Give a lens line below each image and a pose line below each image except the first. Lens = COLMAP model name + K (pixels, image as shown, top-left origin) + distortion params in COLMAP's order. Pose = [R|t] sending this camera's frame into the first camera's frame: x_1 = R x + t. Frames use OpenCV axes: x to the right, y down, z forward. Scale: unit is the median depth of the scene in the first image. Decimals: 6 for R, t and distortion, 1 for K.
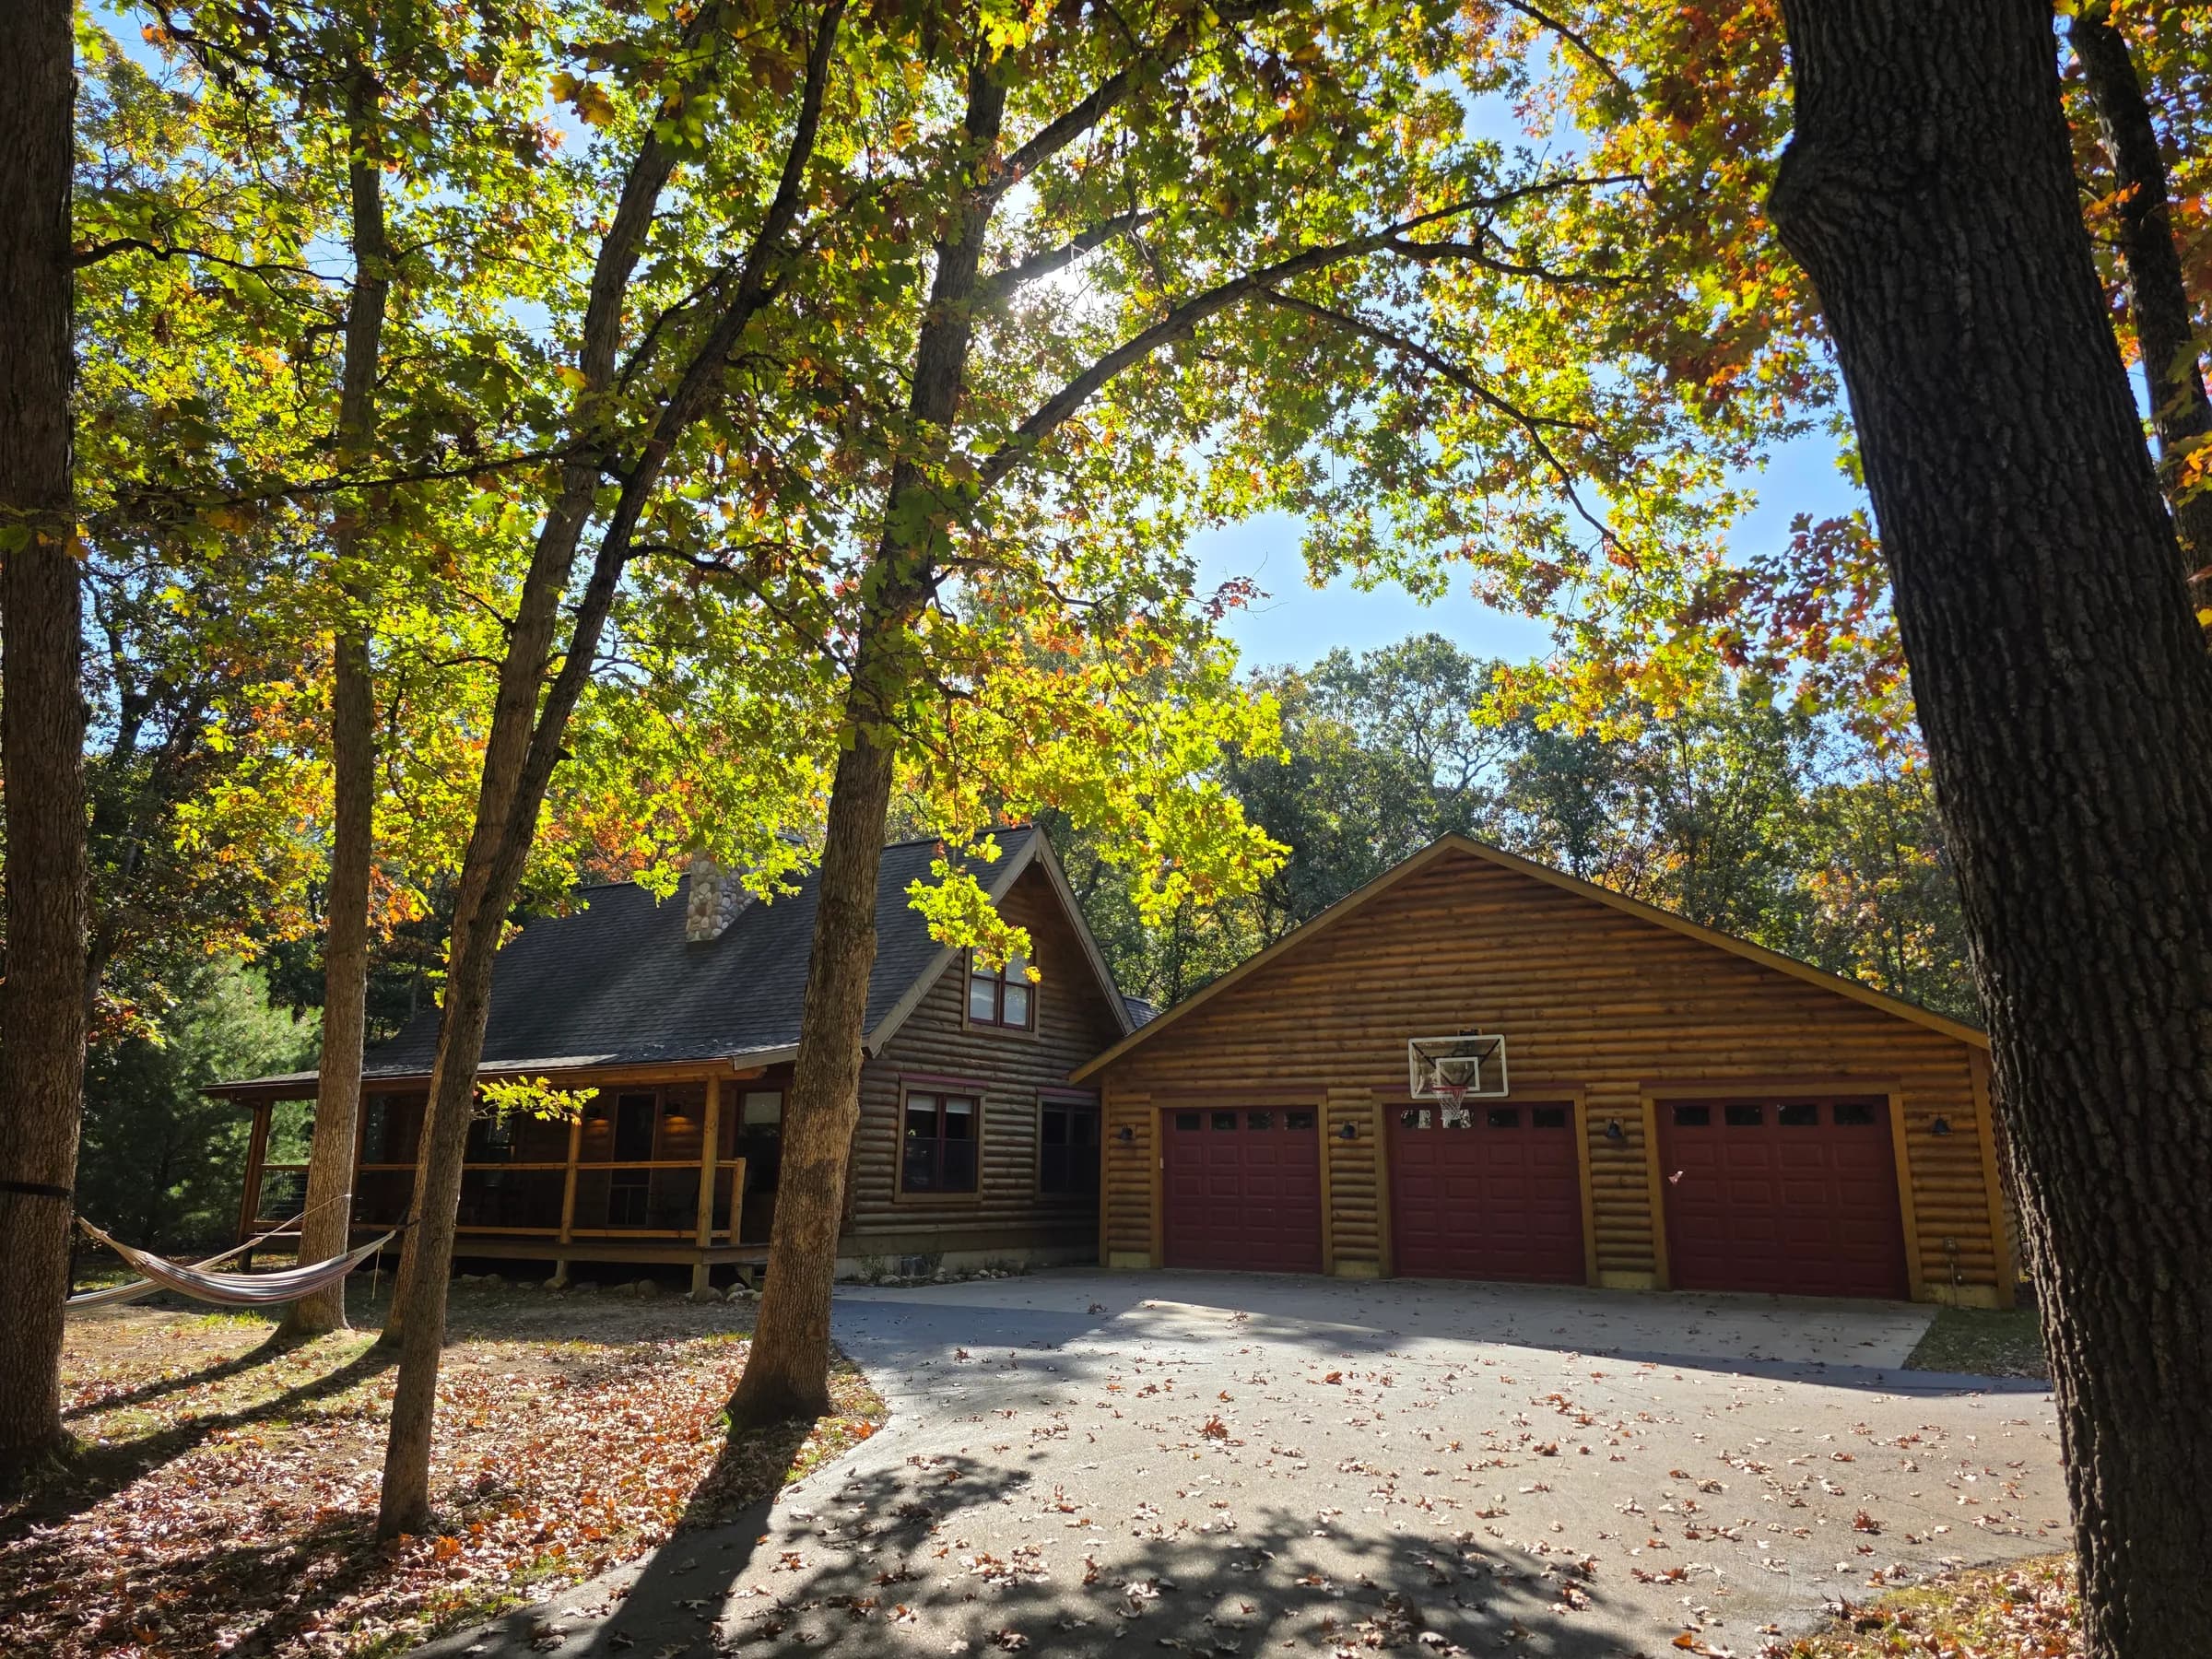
lens RADIAL K [[1488.7, 0, 1098.8], [0, 1488.7, 831.0], [0, 0, 1]] dist [0.047161, -0.001520]
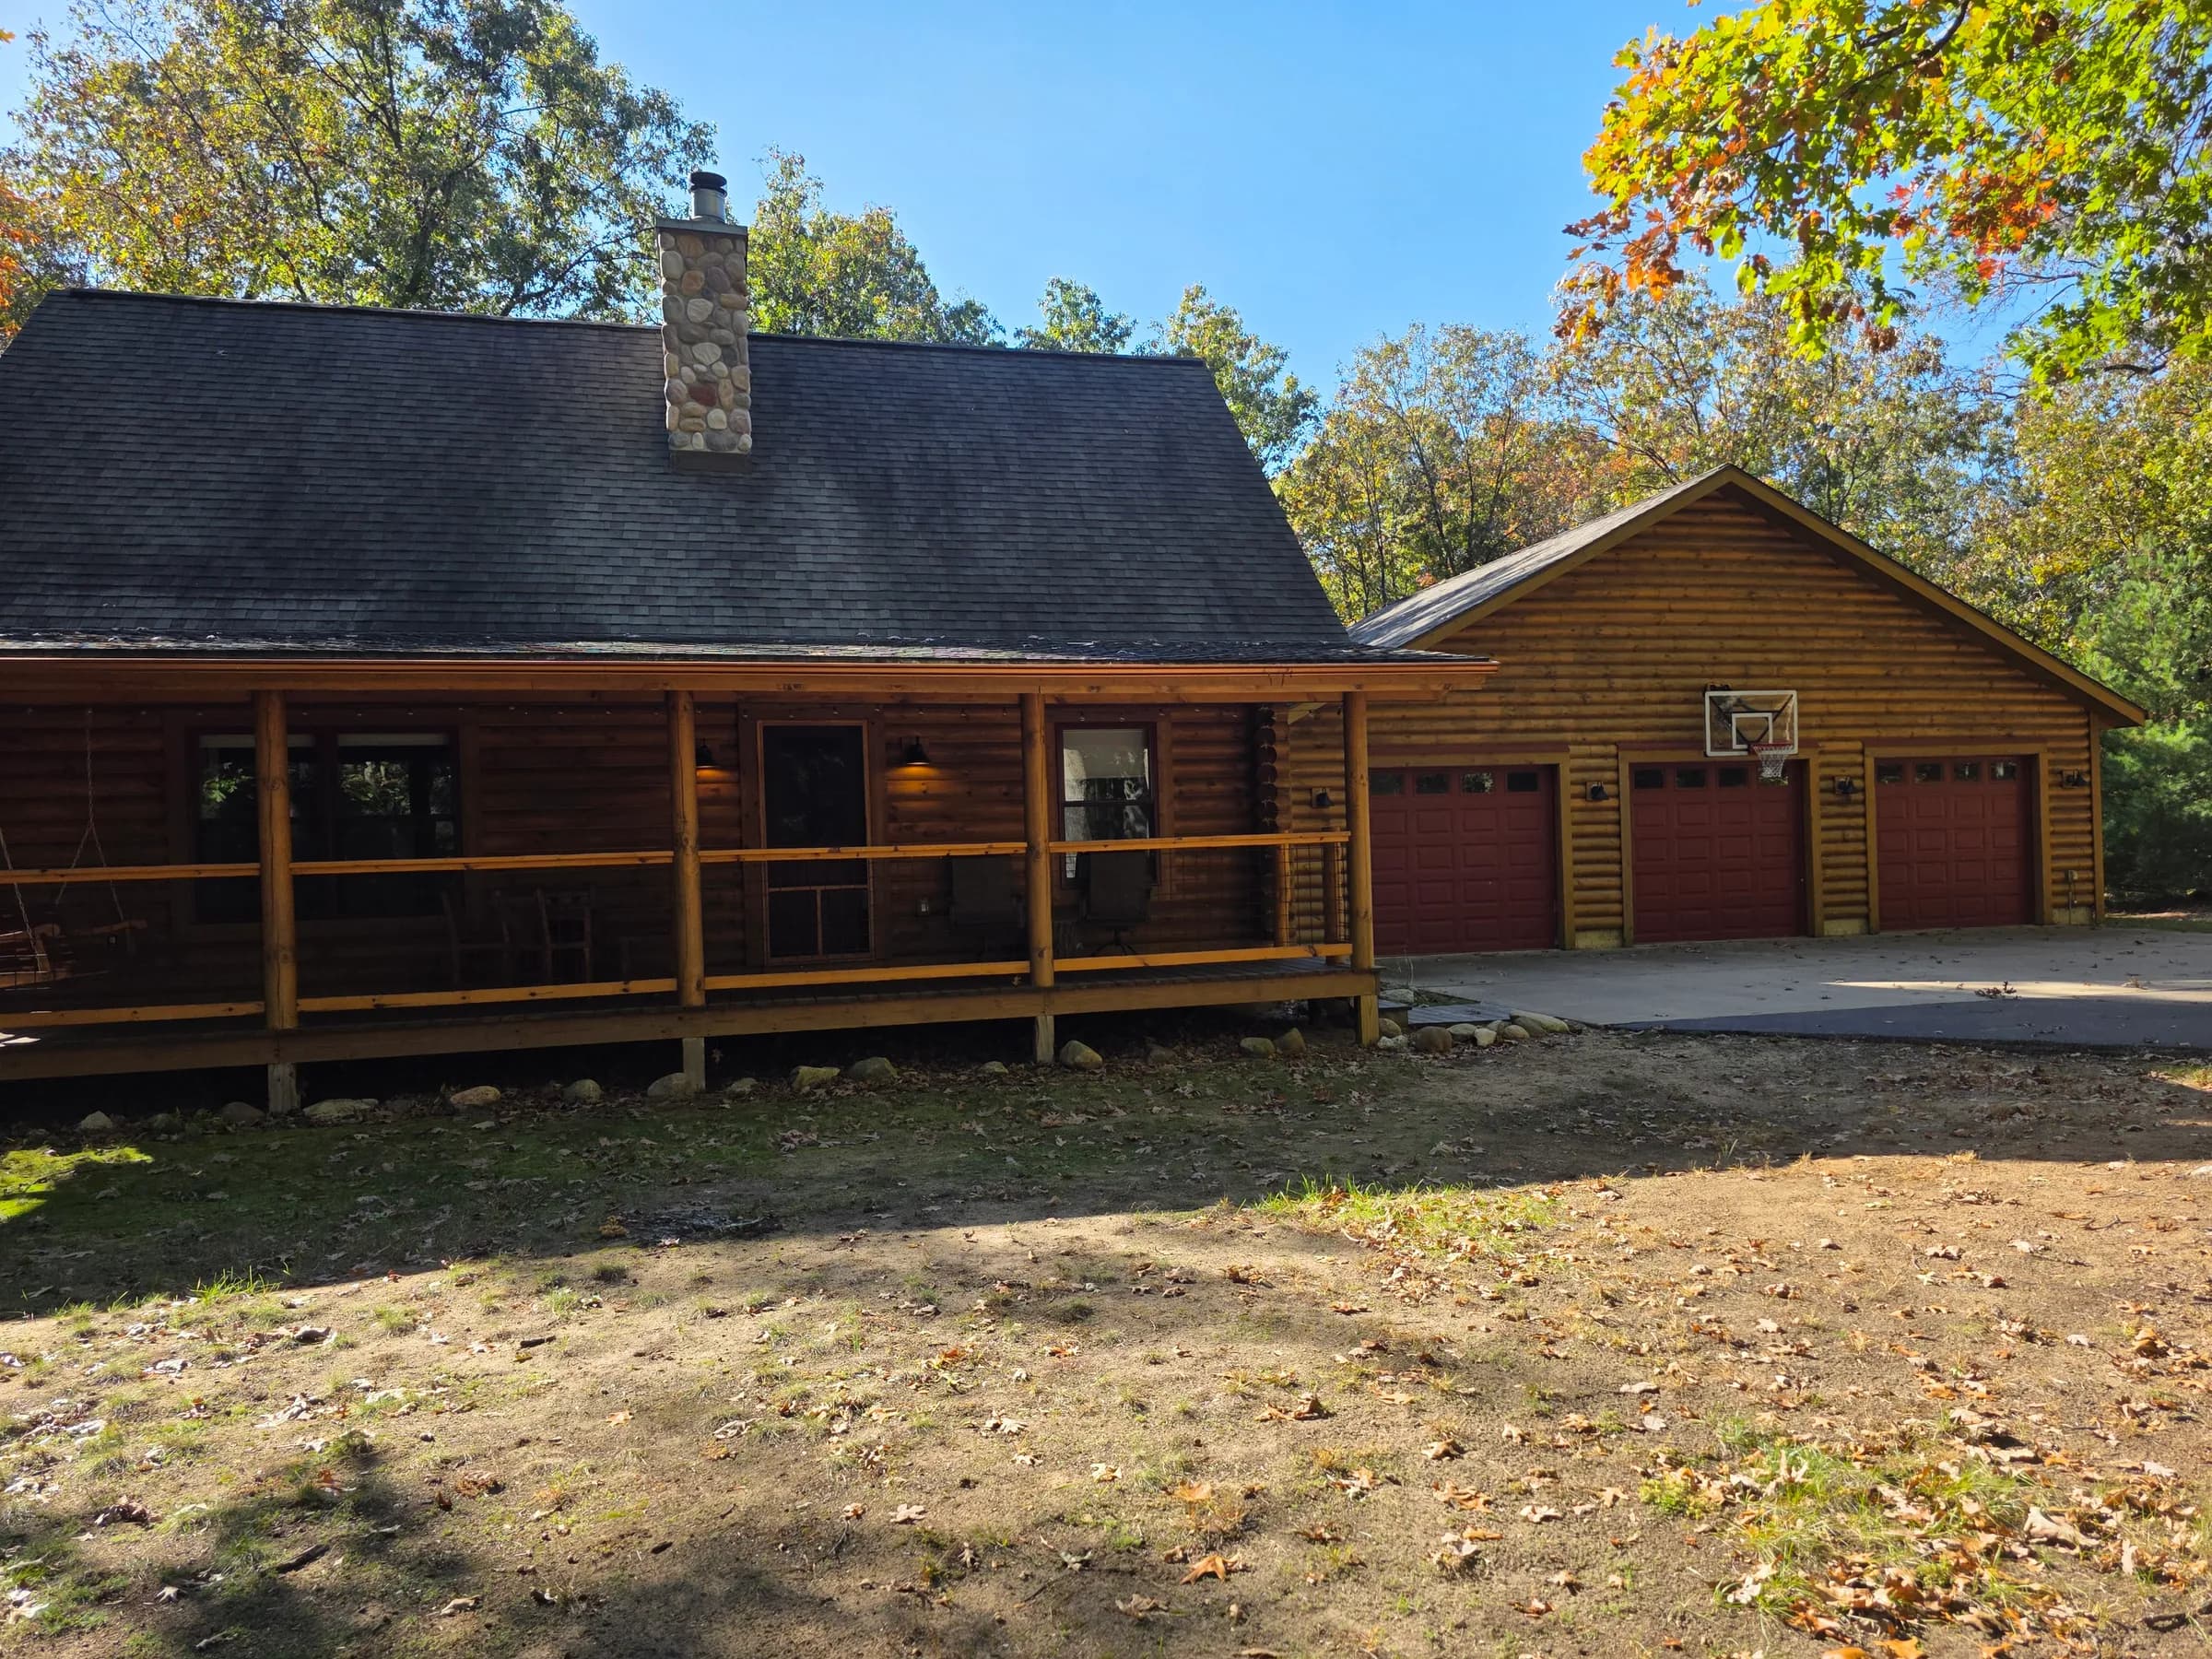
lens RADIAL K [[1488.7, 0, 1110.4], [0, 1488.7, 830.7], [0, 0, 1]] dist [0.047161, -0.001520]
pose [[0.674371, -0.015699, 0.738226, -0.740909], [-0.132616, 0.980942, 0.142005, 0.145189], [-0.726386, -0.193665, 0.659437, 0.664714]]
